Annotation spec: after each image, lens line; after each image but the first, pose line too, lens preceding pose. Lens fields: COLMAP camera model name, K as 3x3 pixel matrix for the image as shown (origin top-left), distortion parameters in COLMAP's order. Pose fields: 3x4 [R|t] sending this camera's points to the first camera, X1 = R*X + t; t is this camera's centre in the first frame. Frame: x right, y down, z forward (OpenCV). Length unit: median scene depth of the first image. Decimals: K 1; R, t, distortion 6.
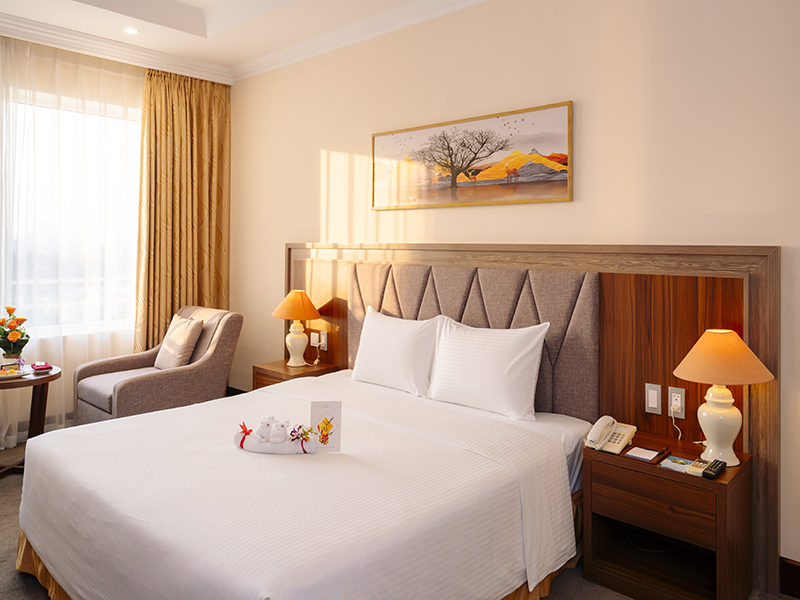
lens RADIAL K [[586.8, 0, 399.9], [0, 586.8, 246.3], [0, 0, 1]] dist [0.007622, 0.000776]
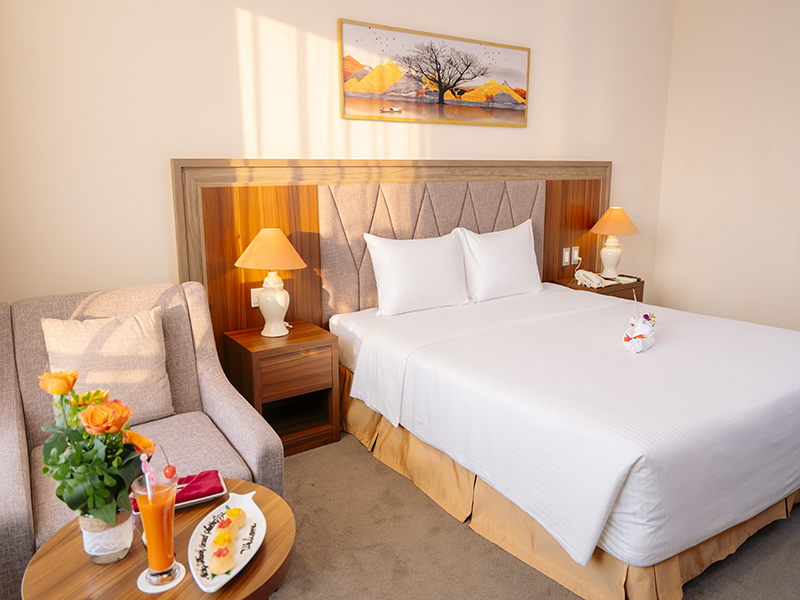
lens RADIAL K [[554.3, 0, 389.8], [0, 554.3, 282.2], [0, 0, 1]] dist [0.013941, -0.002396]
pose [[0.263710, -0.191207, 0.945461, -0.903687], [0.016742, 0.980916, 0.193707, 0.015777], [-0.964457, -0.035253, 0.261878, 0.815943]]
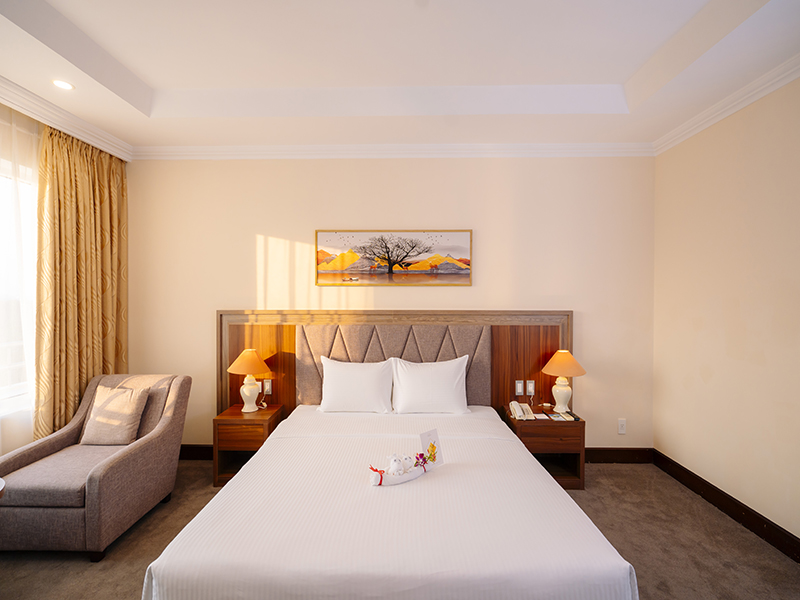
lens RADIAL K [[358.4, 0, 400.0], [0, 358.4, 300.0], [0, 0, 1]] dist [-0.001036, 0.000967]
pose [[0.754016, -0.013531, 0.656717, -0.503773], [0.006979, 0.999896, 0.012589, -0.041733], [-0.656819, -0.004909, 0.754032, 0.273308]]
